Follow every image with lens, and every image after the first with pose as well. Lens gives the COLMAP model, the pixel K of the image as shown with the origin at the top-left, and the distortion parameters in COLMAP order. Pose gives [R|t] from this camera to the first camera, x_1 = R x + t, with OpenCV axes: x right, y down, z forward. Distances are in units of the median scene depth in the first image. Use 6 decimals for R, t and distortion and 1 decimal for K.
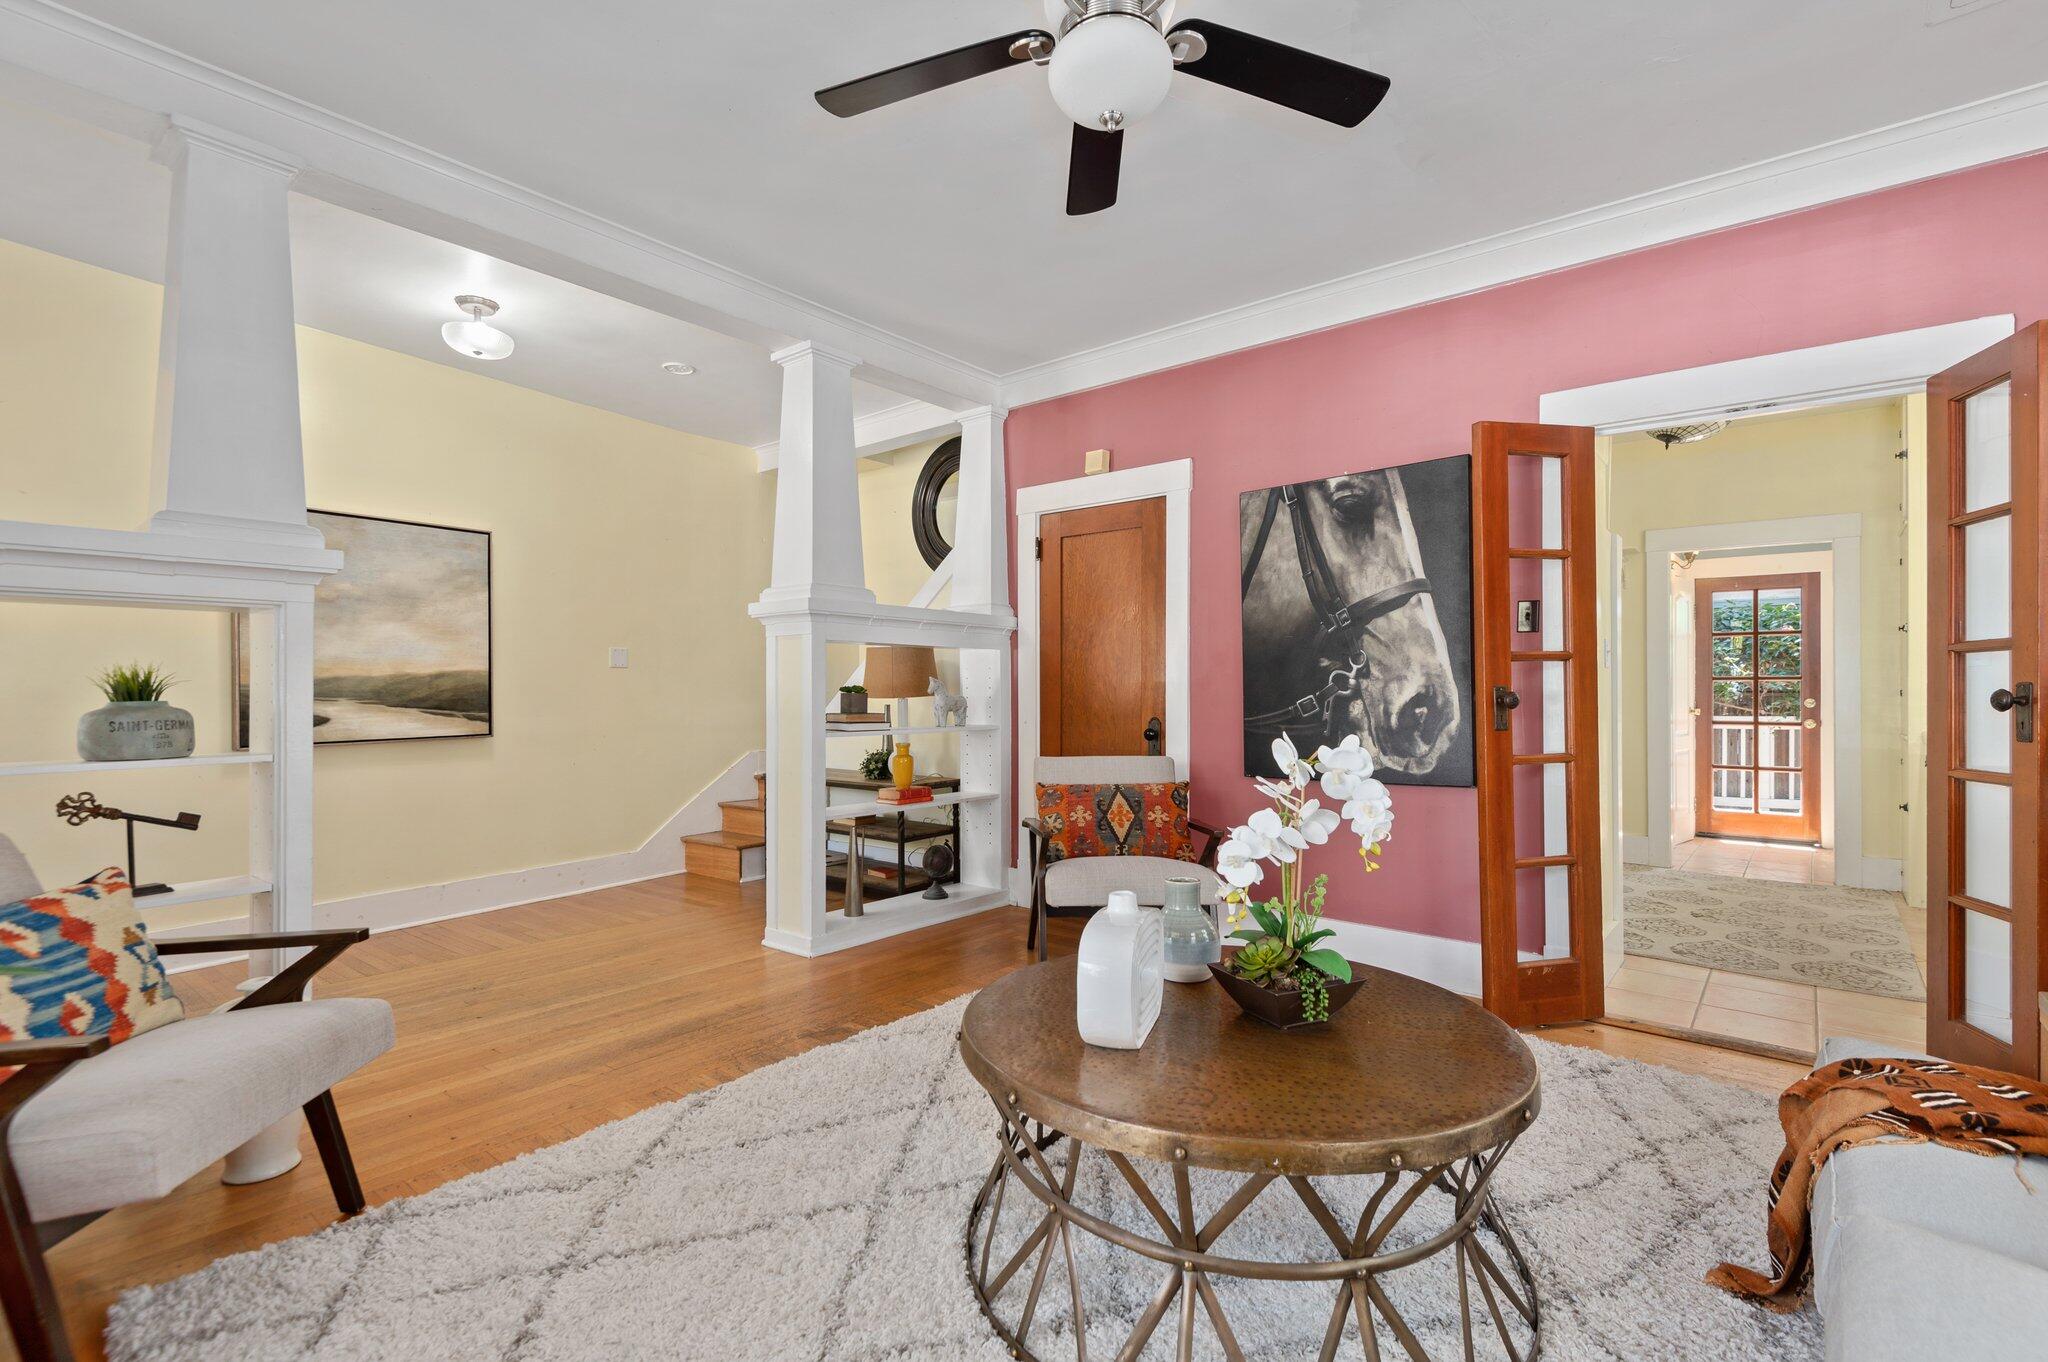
lens RADIAL K [[936.2, 0, 1042.5], [0, 936.2, 691.6], [0, 0, 1]] dist [-0.003451, -0.000675]
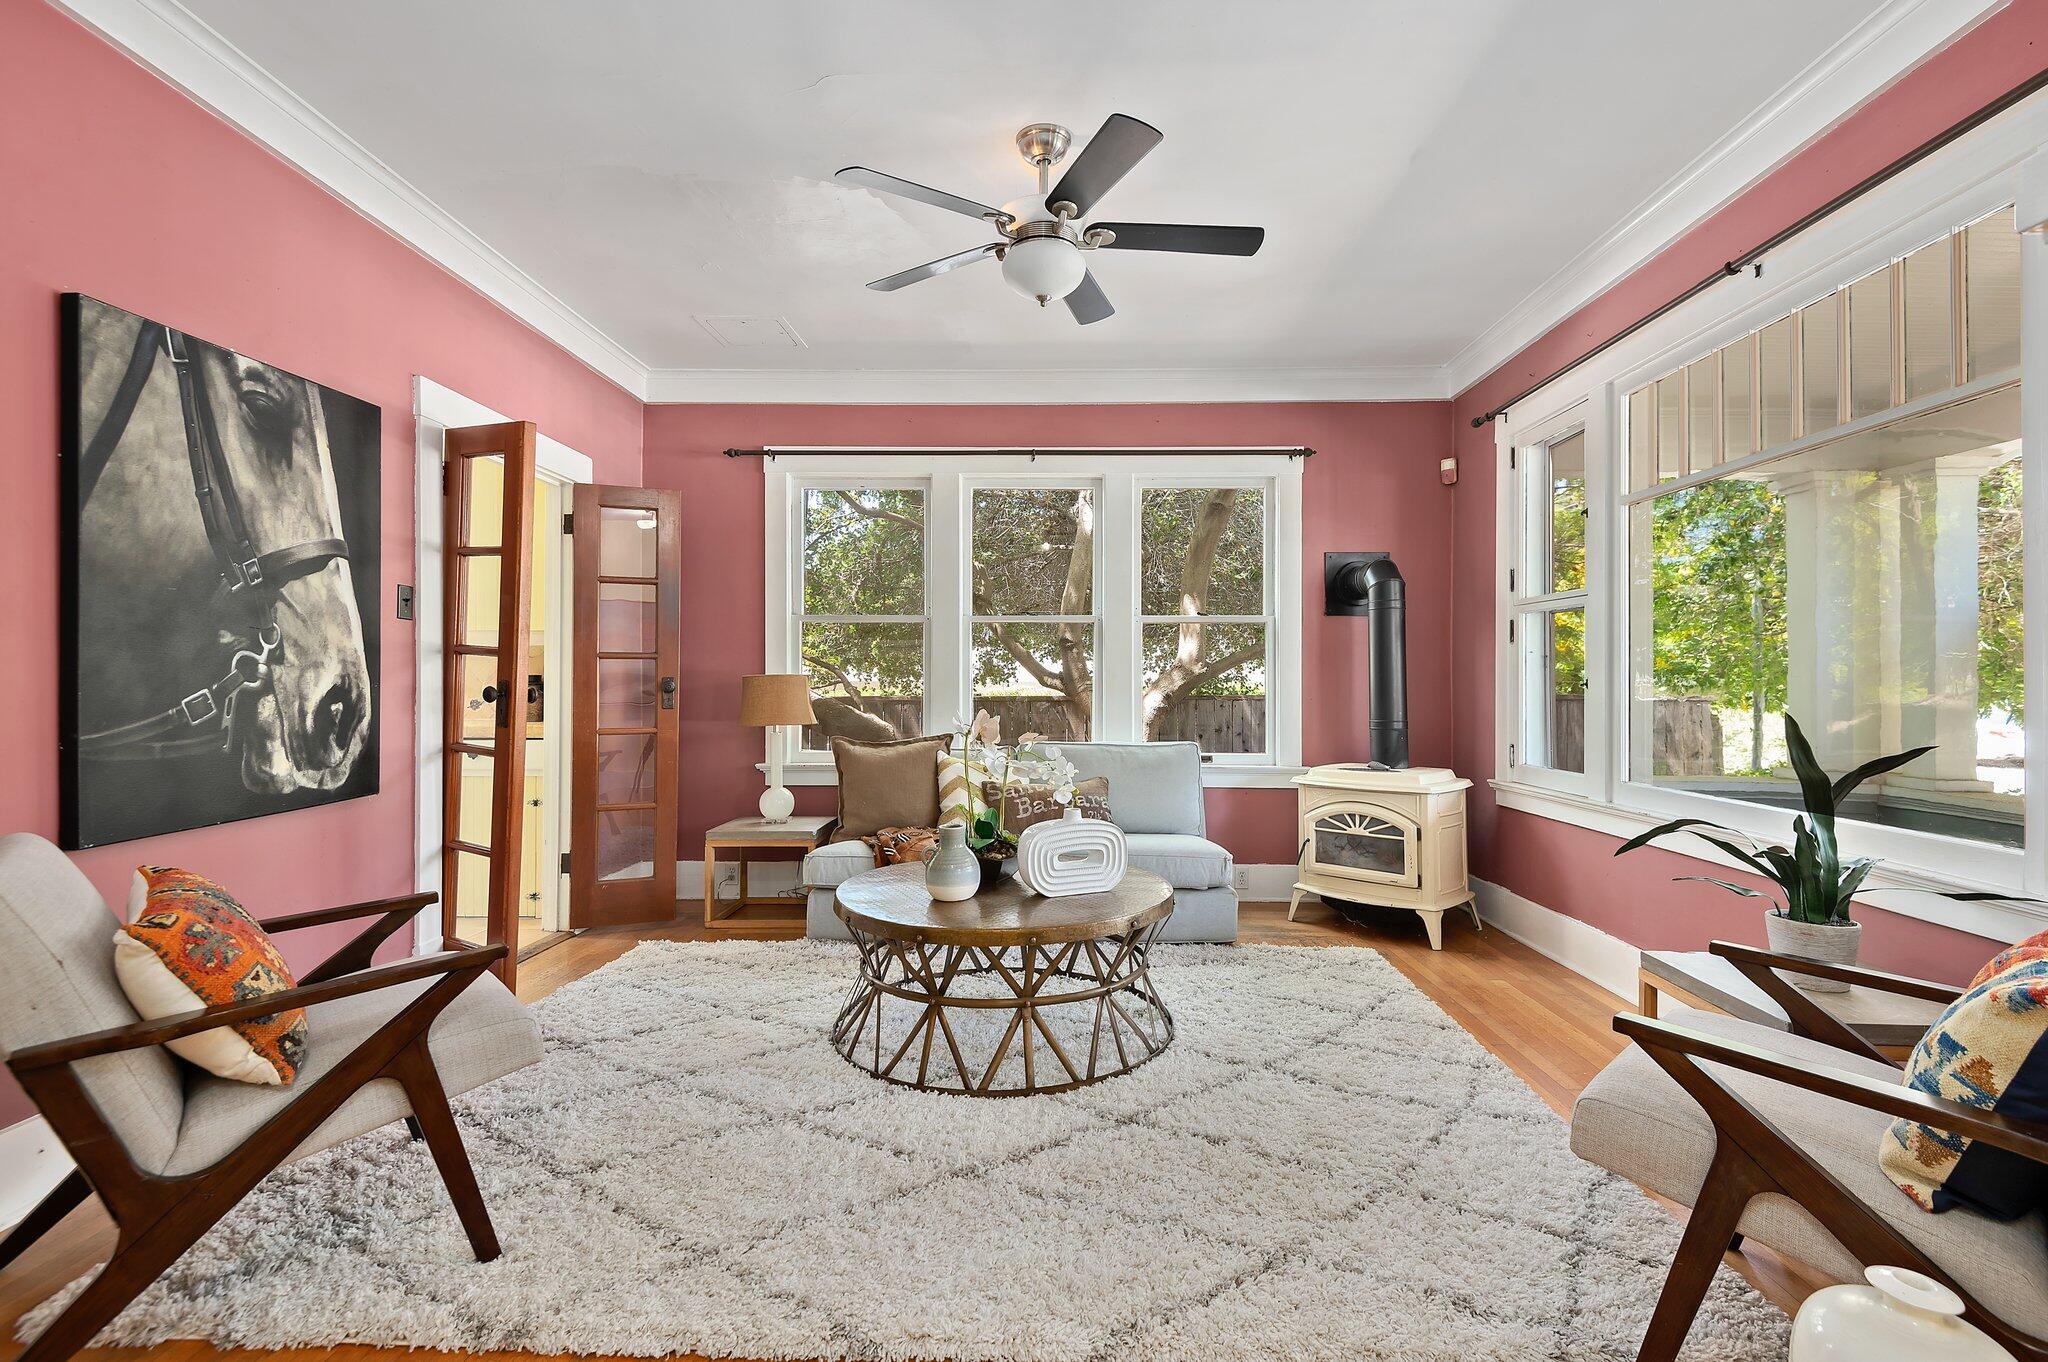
lens RADIAL K [[936.2, 0, 1021.7], [0, 936.2, 675.3], [0, 0, 1]] dist [-0.003451, -0.000675]
pose [[-0.602342, 0.003910, 0.798229, -0.549684], [-0.002605, 0.999973, -0.006864, -0.002504], [-0.798234, -0.006214, -0.602315, 0.982236]]
